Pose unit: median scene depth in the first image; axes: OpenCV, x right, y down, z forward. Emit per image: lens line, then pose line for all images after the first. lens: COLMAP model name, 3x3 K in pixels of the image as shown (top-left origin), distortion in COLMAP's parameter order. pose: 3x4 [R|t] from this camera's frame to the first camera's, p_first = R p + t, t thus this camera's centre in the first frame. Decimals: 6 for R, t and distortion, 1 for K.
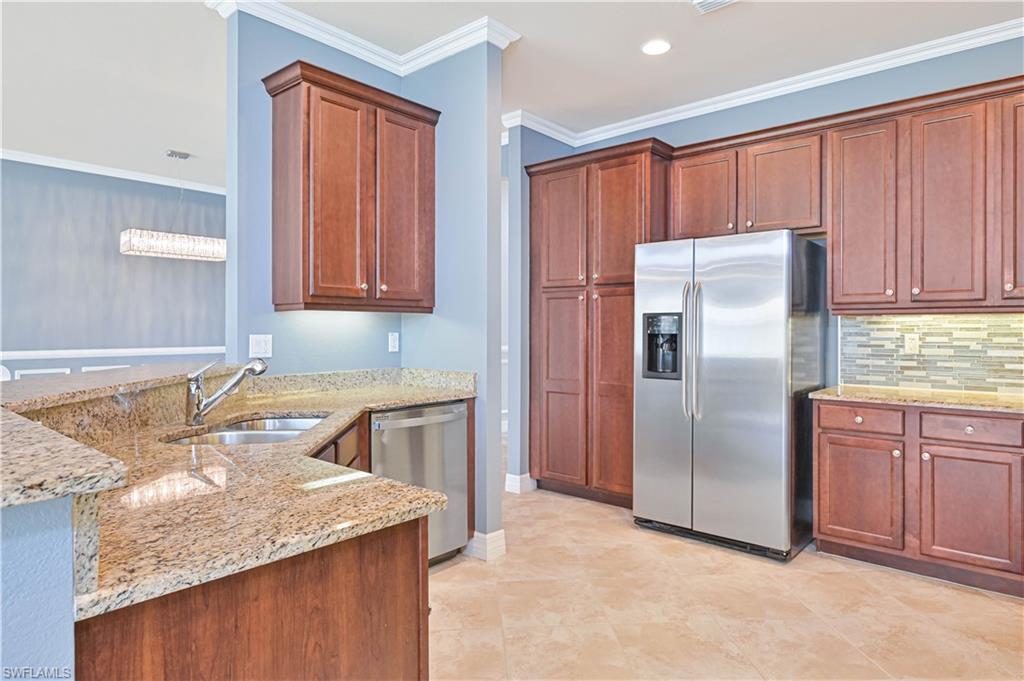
lens RADIAL K [[609.1, 0, 513.5], [0, 609.1, 334.7], [0, 0, 1]] dist [-0.002978, -0.000367]
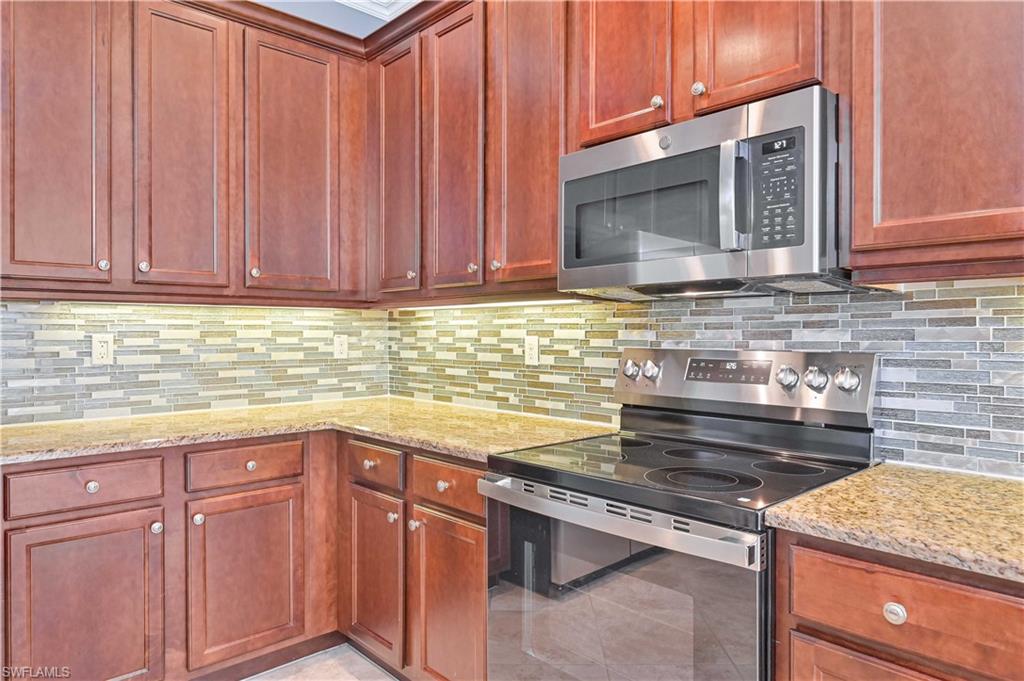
lens RADIAL K [[656.8, 0, 515.2], [0, 656.8, 336.2], [0, 0, 1]] dist [0.000890, 0.000779]
pose [[0.102609, -0.009540, 0.994676, 0.010029], [0.006143, 0.999941, 0.008957, -0.002073], [-0.994703, 0.005191, 0.102661, 0.517619]]
